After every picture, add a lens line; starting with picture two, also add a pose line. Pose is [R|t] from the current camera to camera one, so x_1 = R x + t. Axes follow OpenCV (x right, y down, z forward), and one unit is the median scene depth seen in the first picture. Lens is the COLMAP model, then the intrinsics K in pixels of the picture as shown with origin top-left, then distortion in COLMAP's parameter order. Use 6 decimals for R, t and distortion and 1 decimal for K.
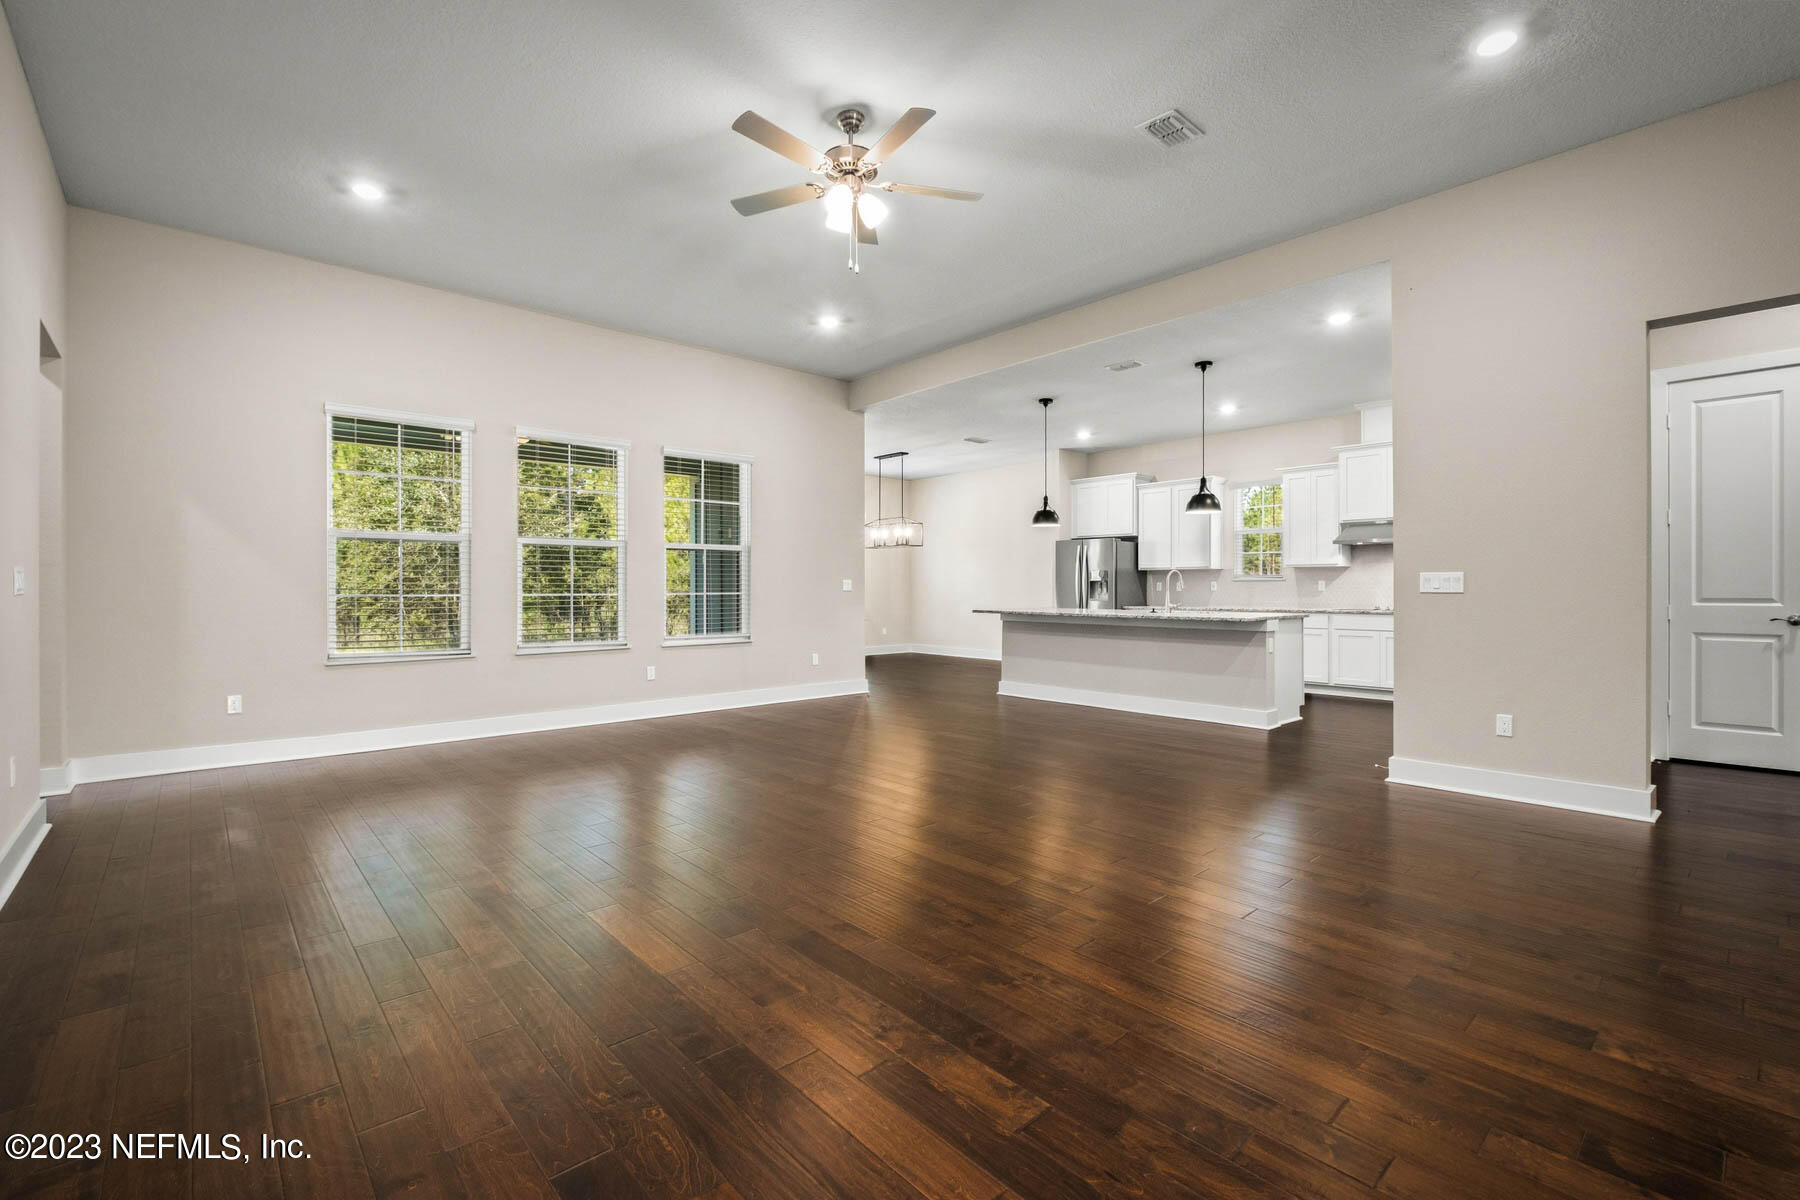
lens RADIAL K [[788.4, 0, 900.0], [0, 788.4, 600.0], [0, 0, 1]] dist [0.002074, 0.000213]
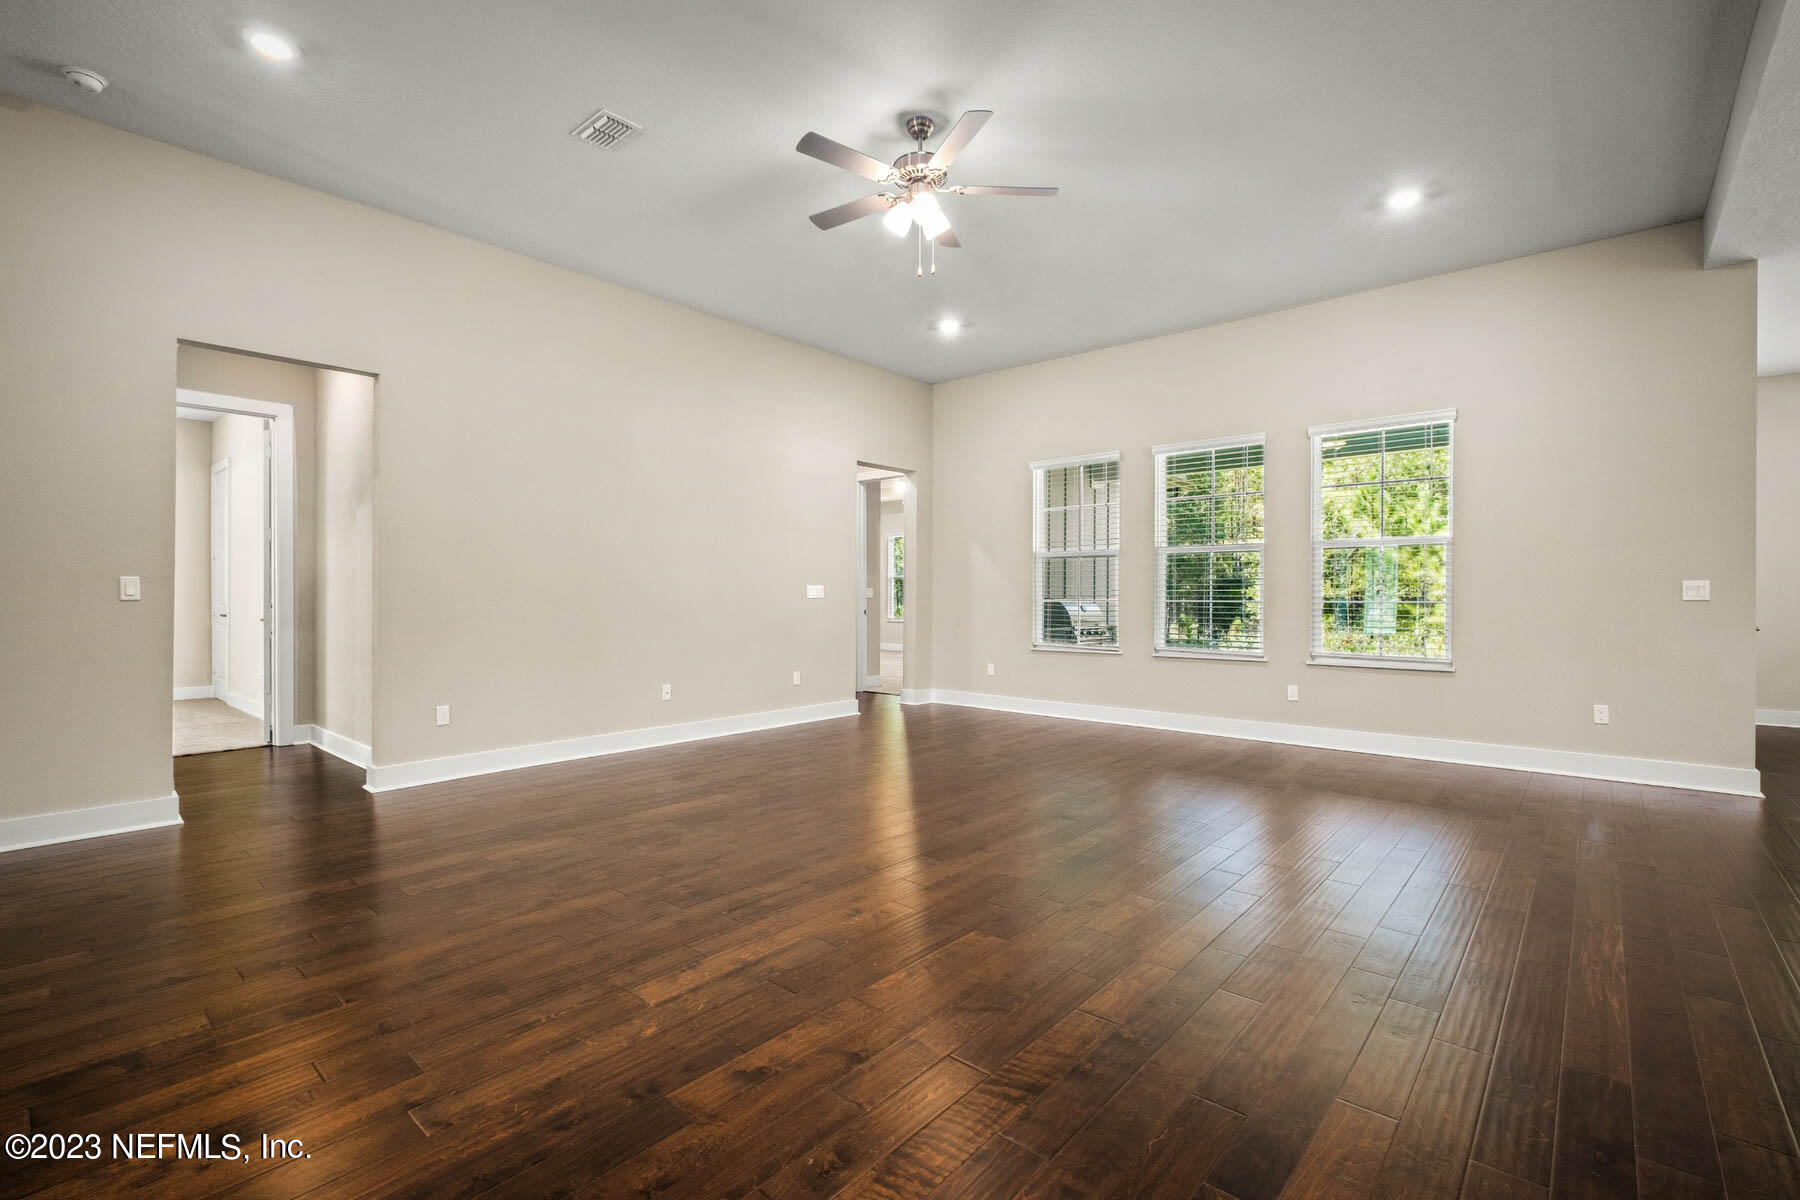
lens RADIAL K [[805.8, 0, 900.0], [0, 805.8, 600.0], [0, 0, 1]] dist [-0.008751, -0.000257]
pose [[0.113474, 0.006595, -0.993519, 0.648958], [-0.016126, 0.999858, 0.004795, -0.008543], [0.993410, 0.015477, 0.113565, 0.589510]]
